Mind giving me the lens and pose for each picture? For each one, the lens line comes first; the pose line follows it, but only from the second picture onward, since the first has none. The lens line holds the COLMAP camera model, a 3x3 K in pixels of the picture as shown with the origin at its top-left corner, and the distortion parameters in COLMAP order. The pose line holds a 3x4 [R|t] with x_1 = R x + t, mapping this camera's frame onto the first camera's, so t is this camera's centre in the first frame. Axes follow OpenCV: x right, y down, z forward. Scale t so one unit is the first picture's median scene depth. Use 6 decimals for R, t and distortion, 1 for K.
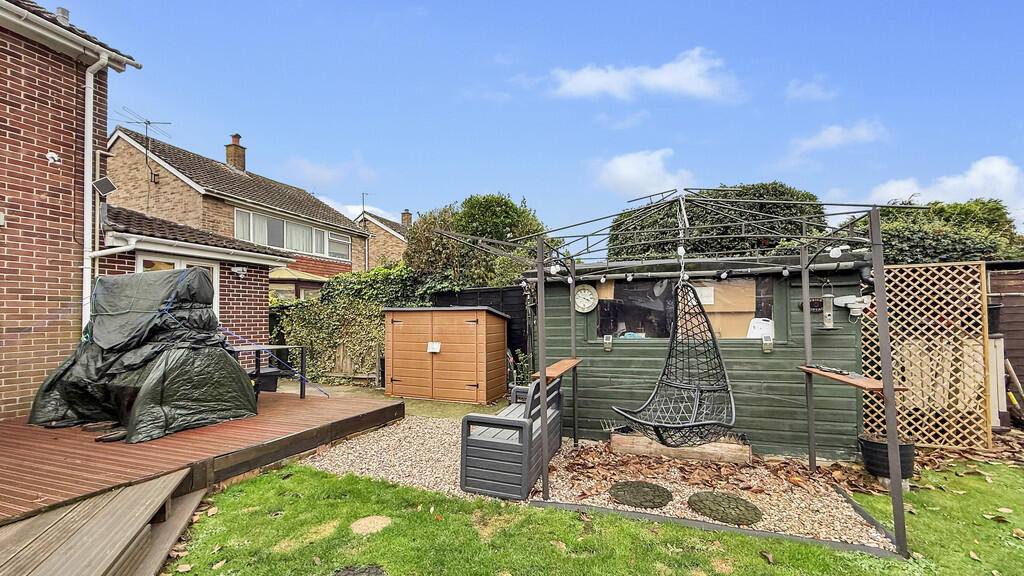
lens RADIAL K [[412.9, 0, 514.9], [0, 412.9, 299.1], [0, 0, 1]] dist [0.002259, 0.000131]
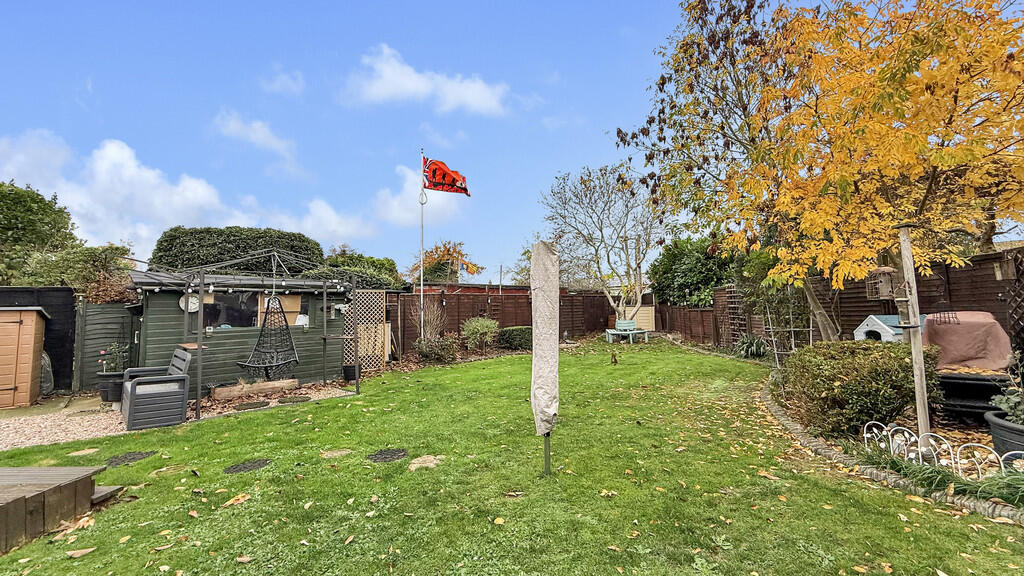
lens RADIAL K [[412.9, 0, 514.9], [0, 412.9, 299.1], [0, 0, 1]] dist [0.002259, 0.000131]
pose [[0.431800, 0.028953, 0.901505, -0.666172], [-0.021495, 0.999531, -0.021806, -0.006093], [-0.901713, -0.009962, 0.432219, -0.678788]]
